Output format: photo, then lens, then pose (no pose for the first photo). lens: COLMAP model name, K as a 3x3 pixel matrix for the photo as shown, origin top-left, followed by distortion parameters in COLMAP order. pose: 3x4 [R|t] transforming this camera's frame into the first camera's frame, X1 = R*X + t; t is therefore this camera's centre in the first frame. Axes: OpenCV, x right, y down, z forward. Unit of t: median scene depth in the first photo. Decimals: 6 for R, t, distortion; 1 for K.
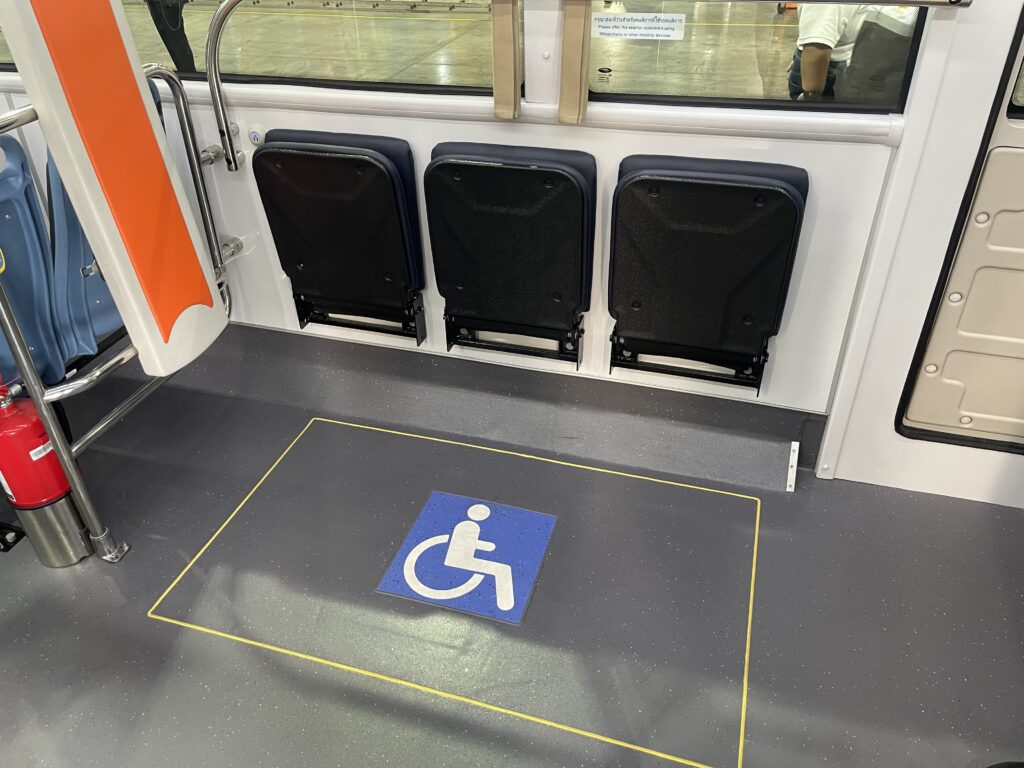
lens RADIAL K [[781.4, 0, 512.0], [0, 781.4, 384.0], [0, 0, 1]] dist [0.059002, -0.082760]
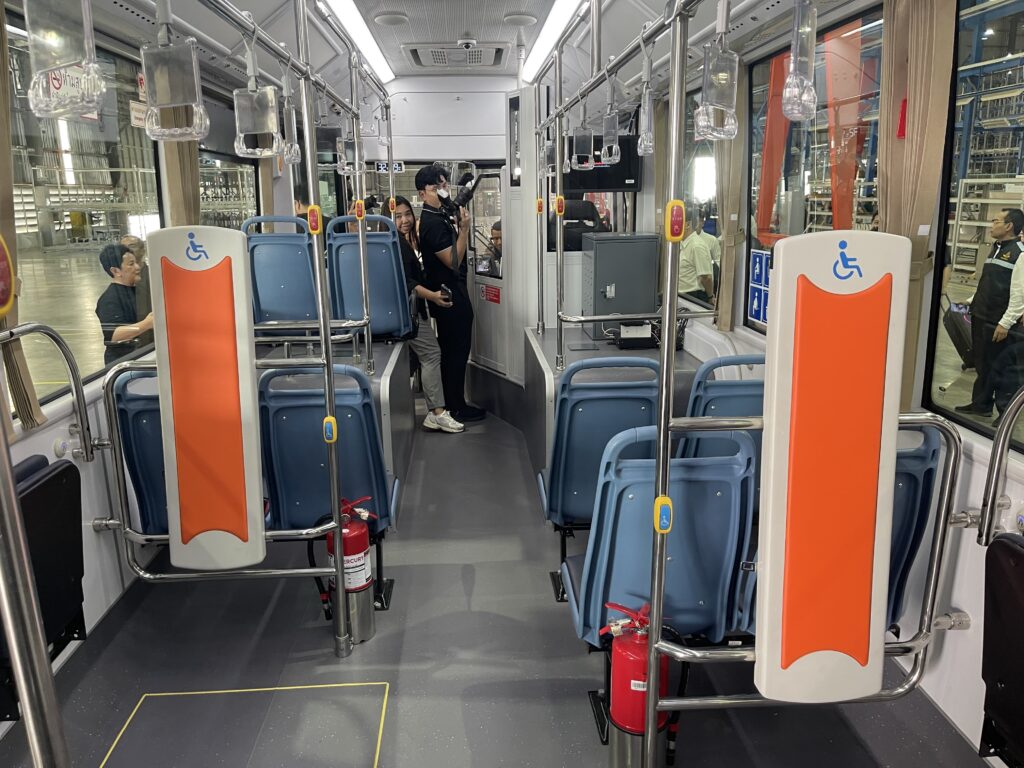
lens RADIAL K [[781.4, 0, 512.0], [0, 781.4, 384.0], [0, 0, 1]] dist [0.059002, -0.082760]
pose [[0.348432, 0.239203, -0.906298, 0.220965], [-0.524238, 0.851258, 0.023129, -0.192039], [0.777026, 0.467057, 0.422005, 0.188900]]
